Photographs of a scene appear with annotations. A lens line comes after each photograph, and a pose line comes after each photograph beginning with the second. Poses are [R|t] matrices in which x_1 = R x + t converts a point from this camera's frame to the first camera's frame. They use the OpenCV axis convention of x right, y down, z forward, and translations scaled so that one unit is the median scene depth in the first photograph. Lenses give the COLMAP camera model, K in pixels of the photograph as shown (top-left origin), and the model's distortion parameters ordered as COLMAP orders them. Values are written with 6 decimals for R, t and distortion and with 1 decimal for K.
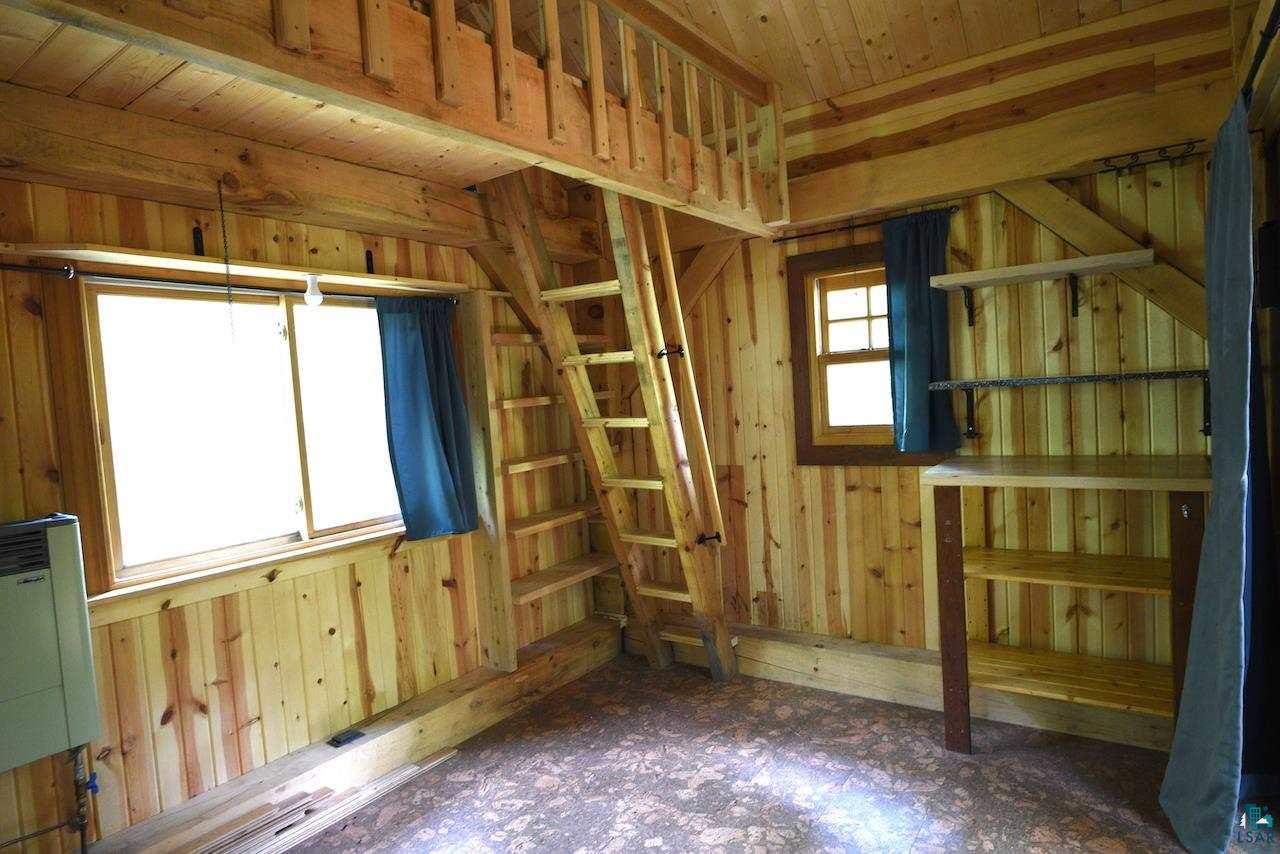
lens RADIAL K [[735.0, 0, 634.8], [0, 735.0, 427.7], [0, 0, 1]] dist [-0.041960, 0.018806]
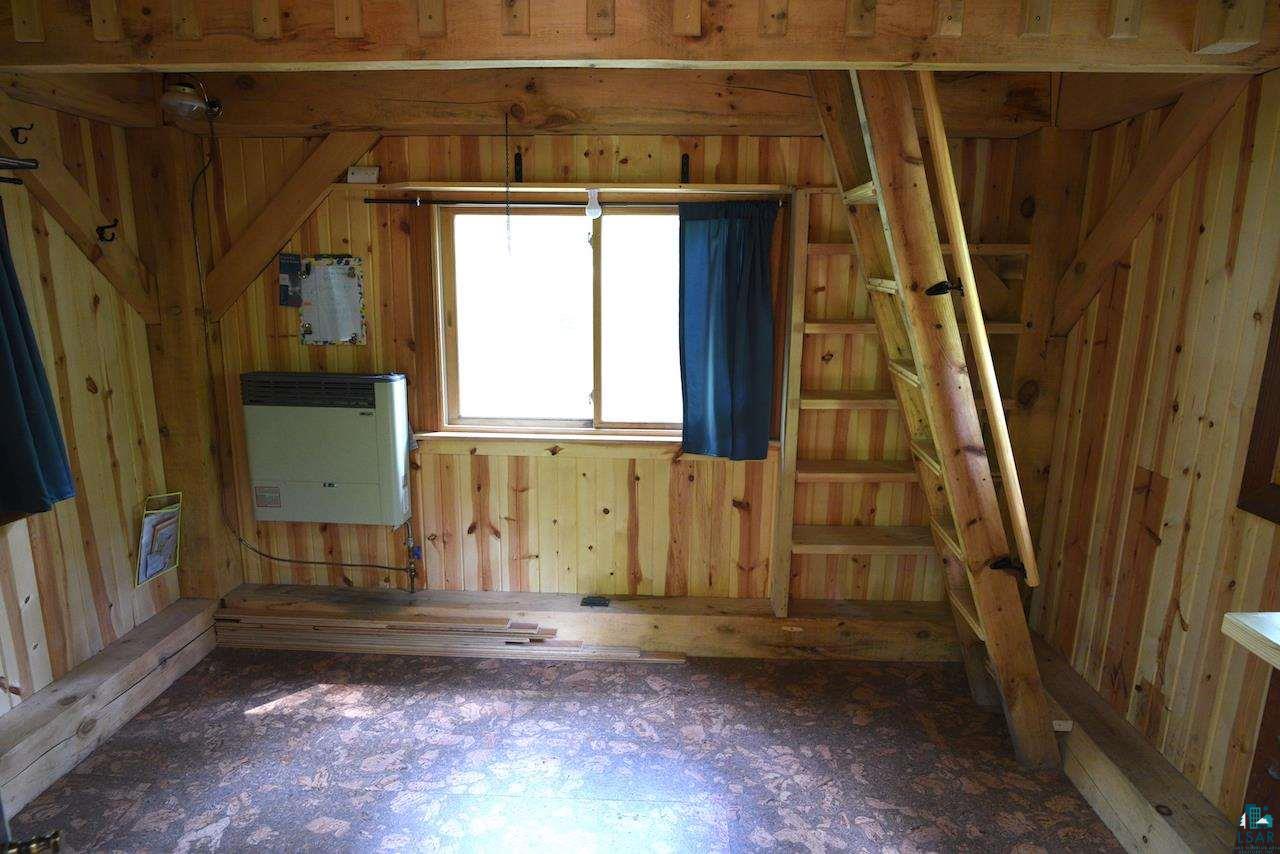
lens RADIAL K [[735.0, 0, 634.8], [0, 735.0, 427.7], [0, 0, 1]] dist [-0.041960, 0.018806]
pose [[0.540350, 0.242218, -0.805824, 0.481258], [-0.086364, 0.968579, 0.233228, -0.113369], [0.836997, -0.056431, 0.544291, 0.402491]]
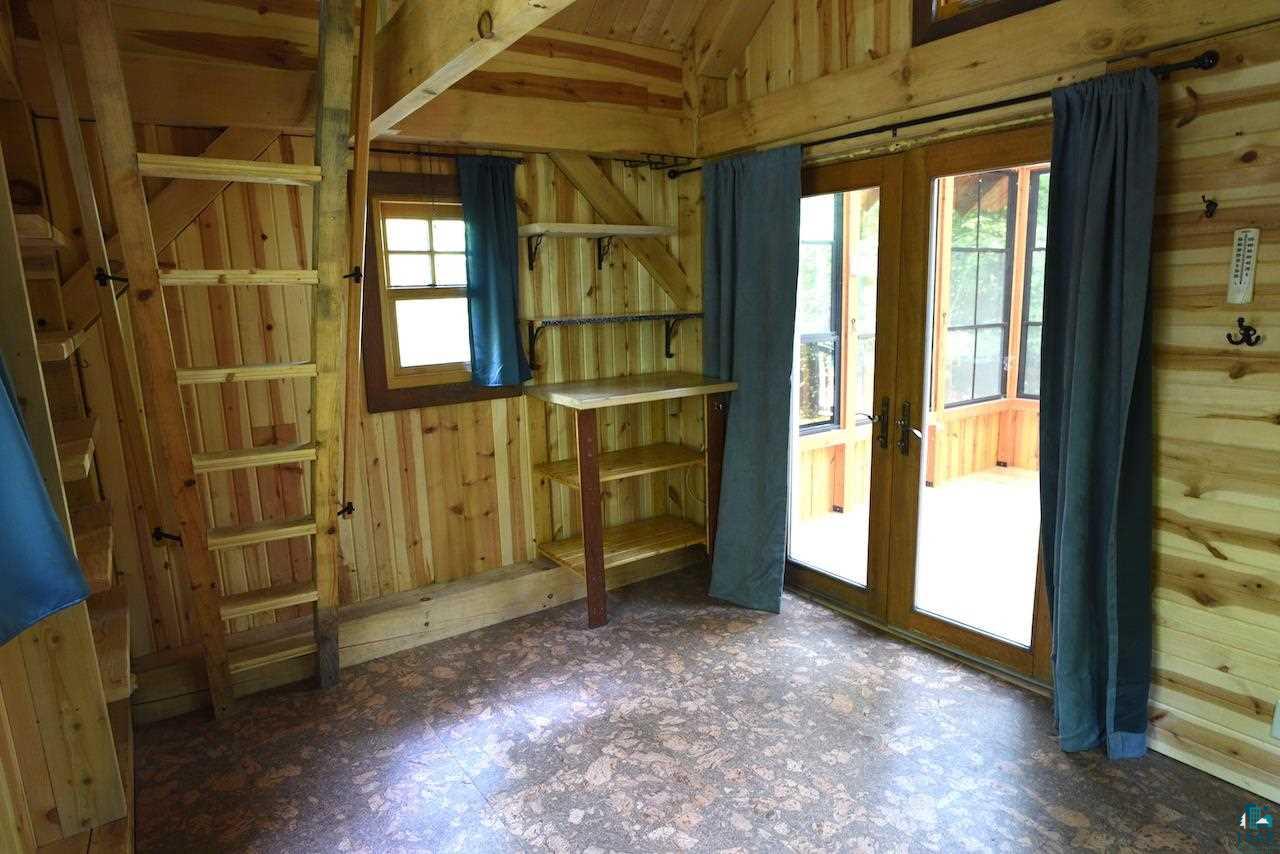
lens RADIAL K [[735.0, 0, 634.8], [0, 735.0, 427.7], [0, 0, 1]] dist [-0.041960, 0.018806]
pose [[0.348117, -0.118158, 0.929975, -0.591280], [0.055734, 0.992879, 0.105288, -0.008373], [-0.935793, 0.015179, 0.352223, 0.474084]]
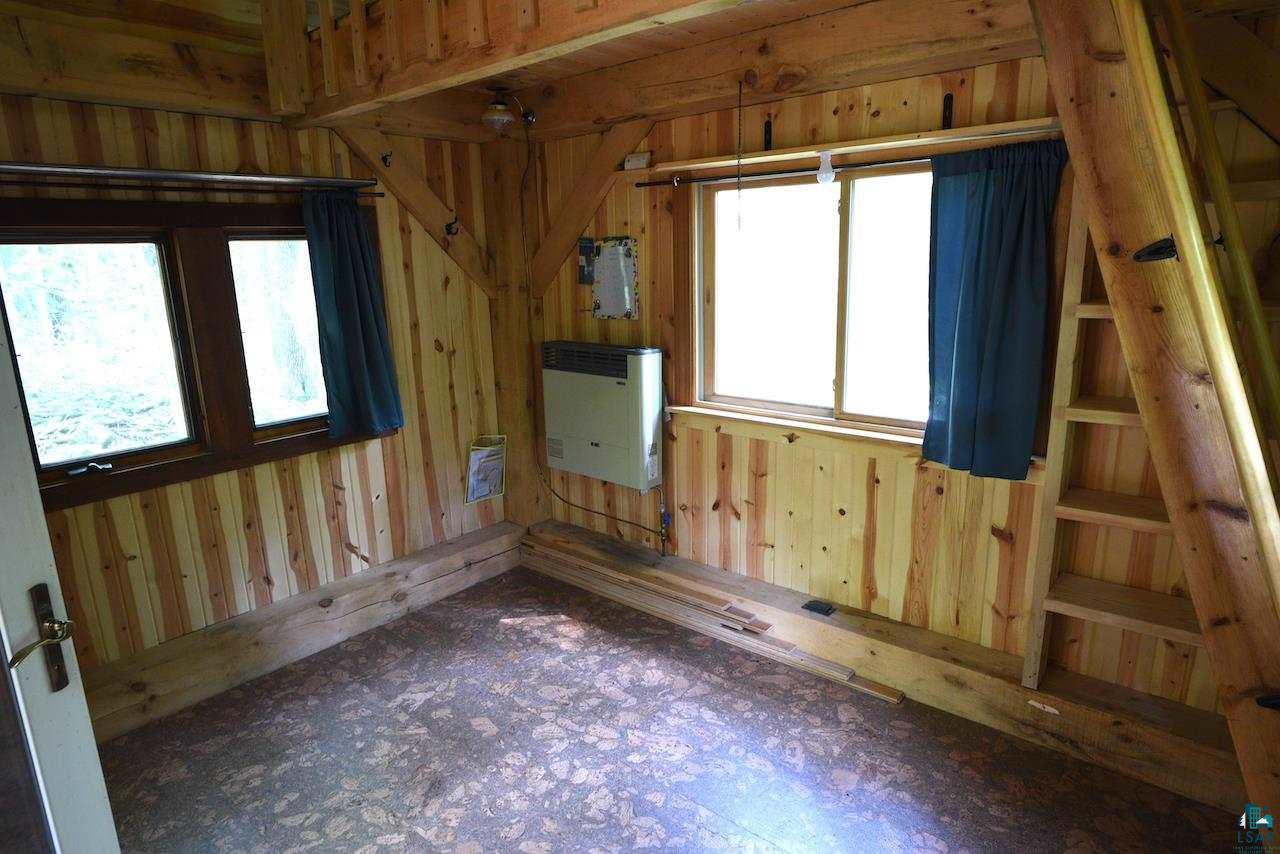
lens RADIAL K [[735.0, 0, 634.8], [0, 735.0, 427.7], [0, 0, 1]] dist [-0.041960, 0.018806]
pose [[-0.090331, 0.293182, -0.951780, 0.531463], [-0.014797, 0.955186, 0.295636, -0.127509], [0.995802, 0.040788, -0.081945, 0.756997]]
